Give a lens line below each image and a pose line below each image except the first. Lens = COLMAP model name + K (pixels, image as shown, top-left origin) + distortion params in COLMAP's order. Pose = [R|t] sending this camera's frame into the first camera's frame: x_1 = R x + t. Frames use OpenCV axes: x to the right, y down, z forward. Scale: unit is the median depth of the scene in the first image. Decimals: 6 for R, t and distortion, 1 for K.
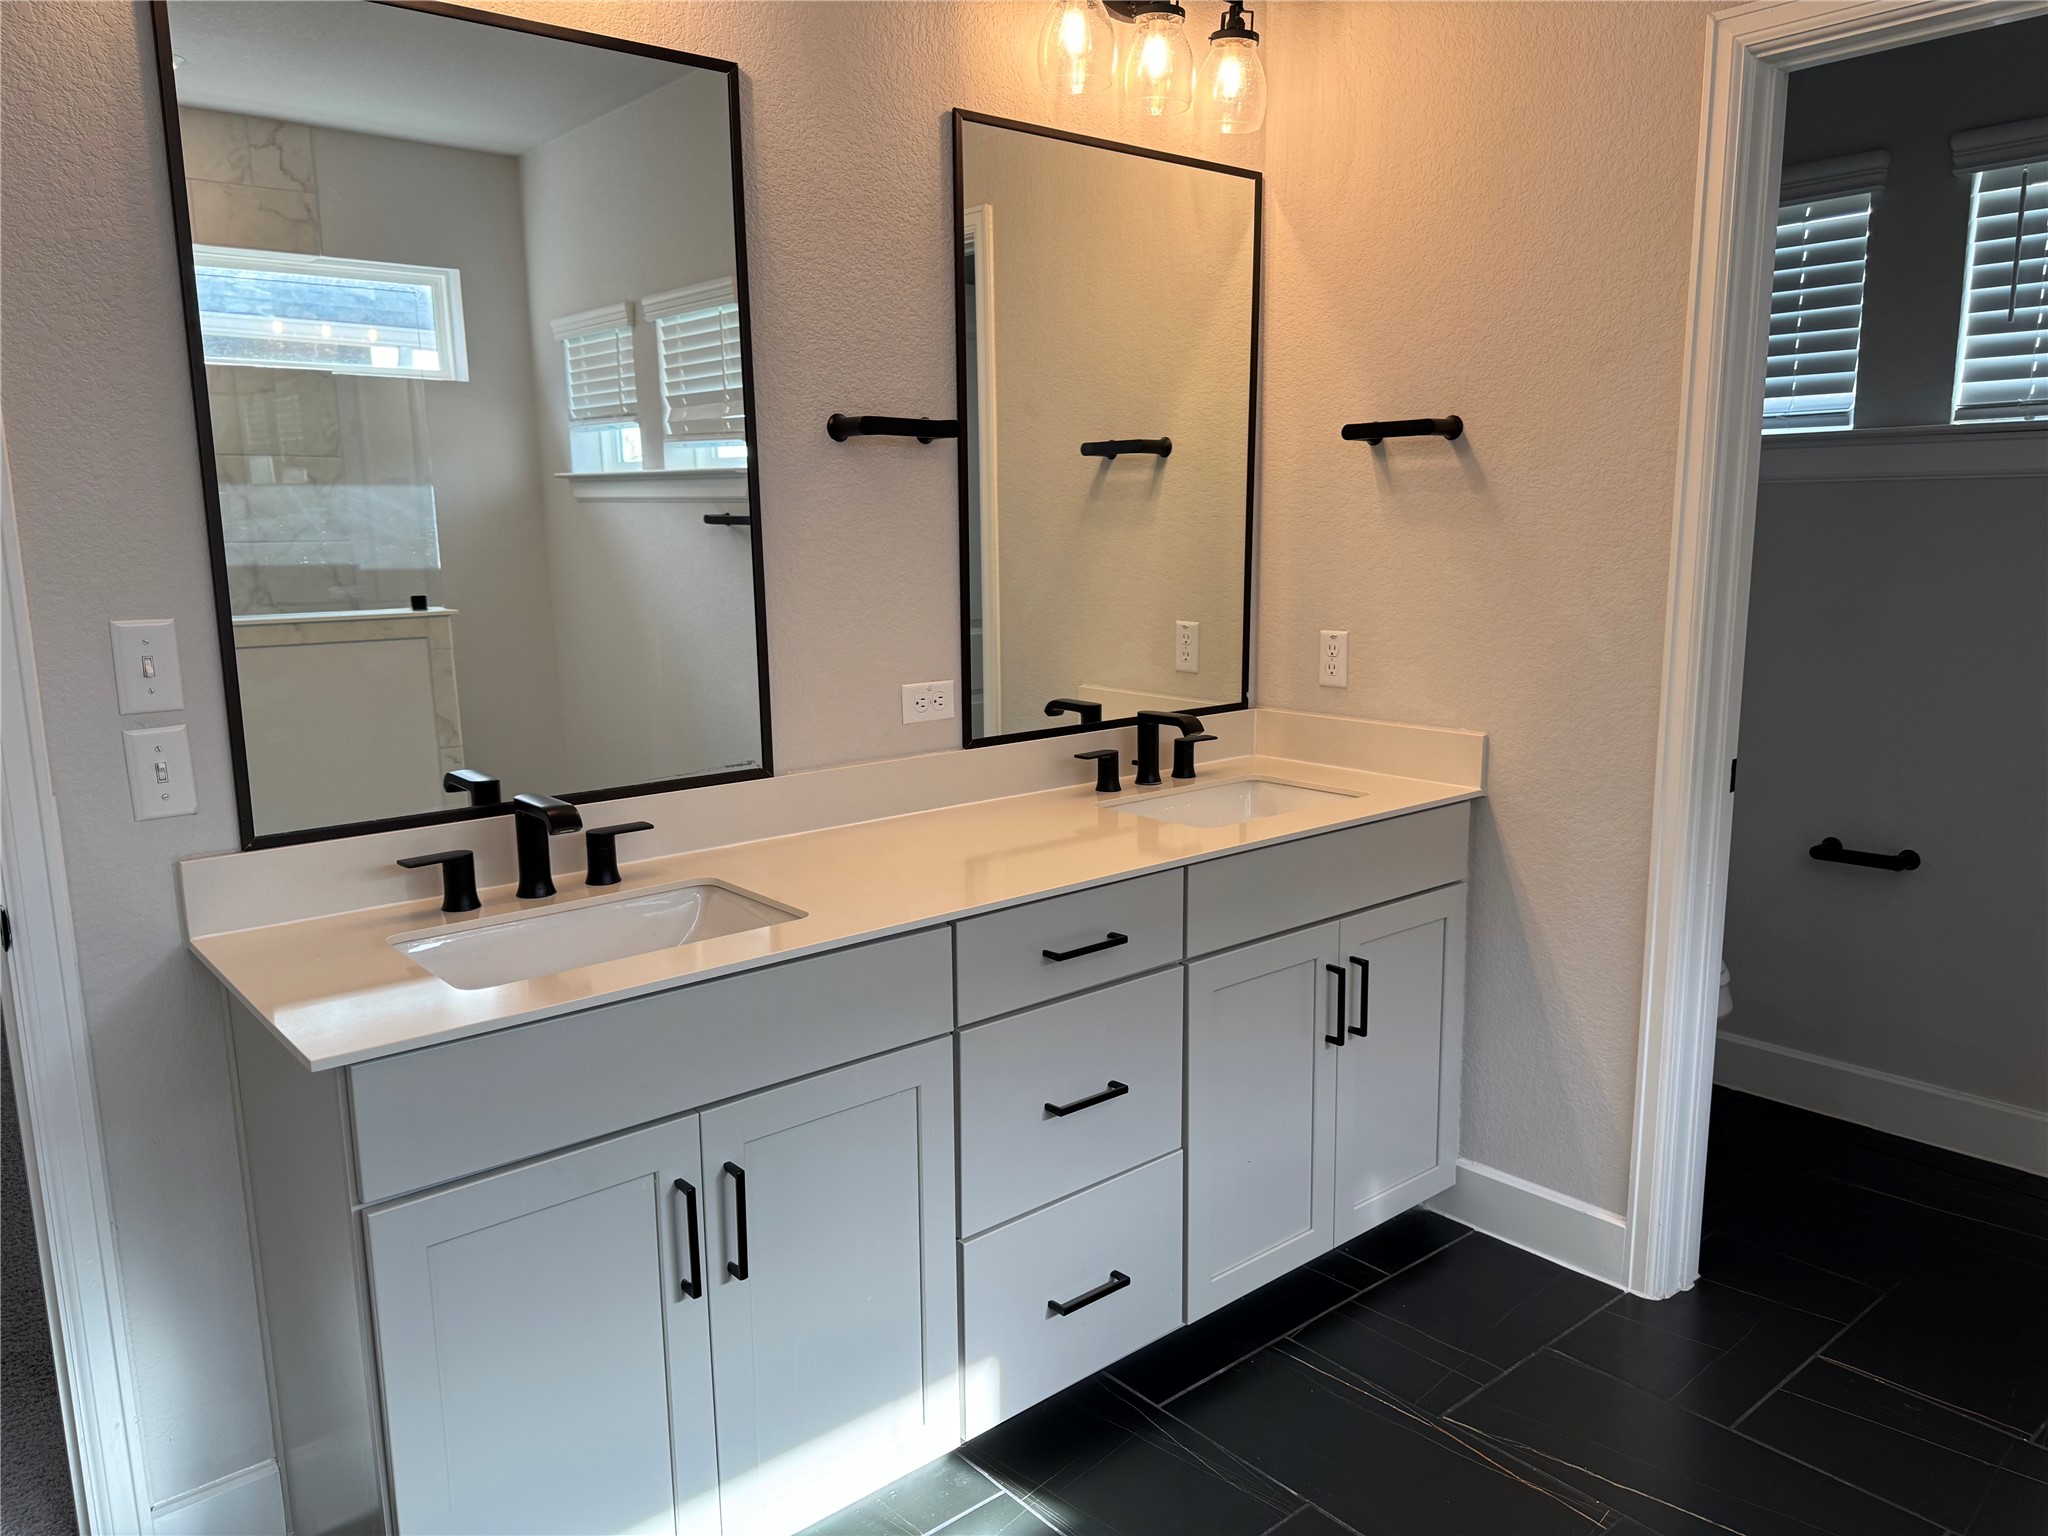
lens RADIAL K [[1433.6, 0, 1014.8], [0, 1433.6, 776.6], [0, 0, 1]] dist [0.055258, 0.001076]
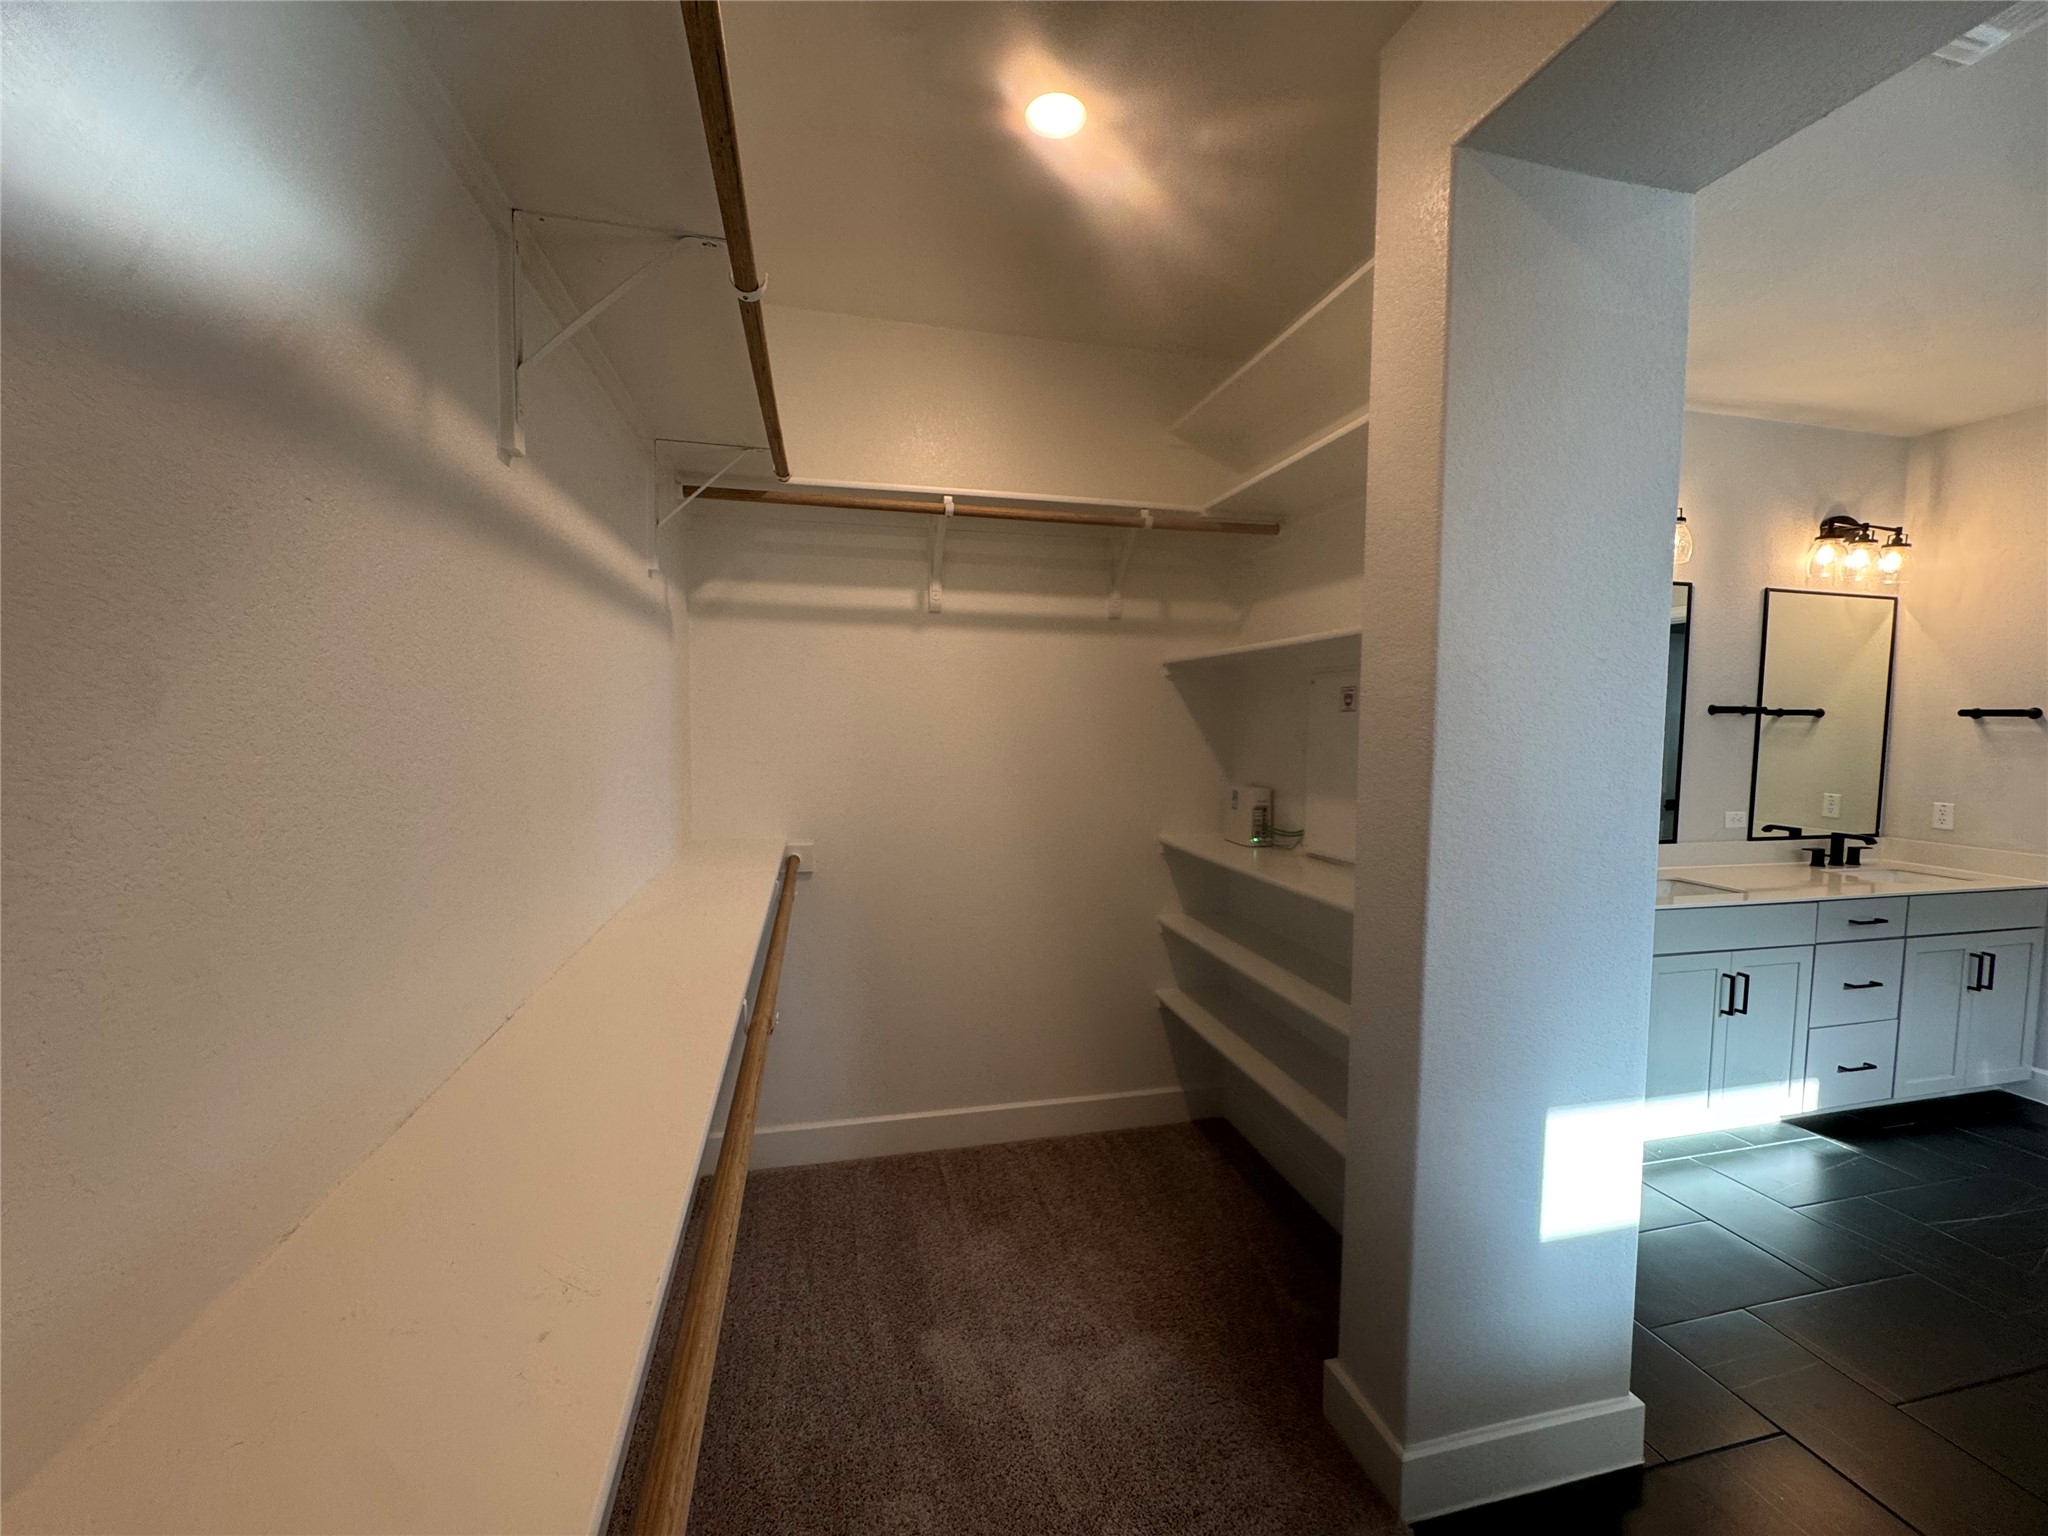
lens RADIAL K [[824.4, 0, 1008.6], [0, 824.4, 768.4], [0, 0, 1]] dist [-0.003824, 0.000555]
pose [[0.897306, 0.055677, -0.437884, -0.521629], [-0.104966, 0.990471, -0.089156, 0.106988], [0.428747, 0.125963, 0.894600, -0.726059]]
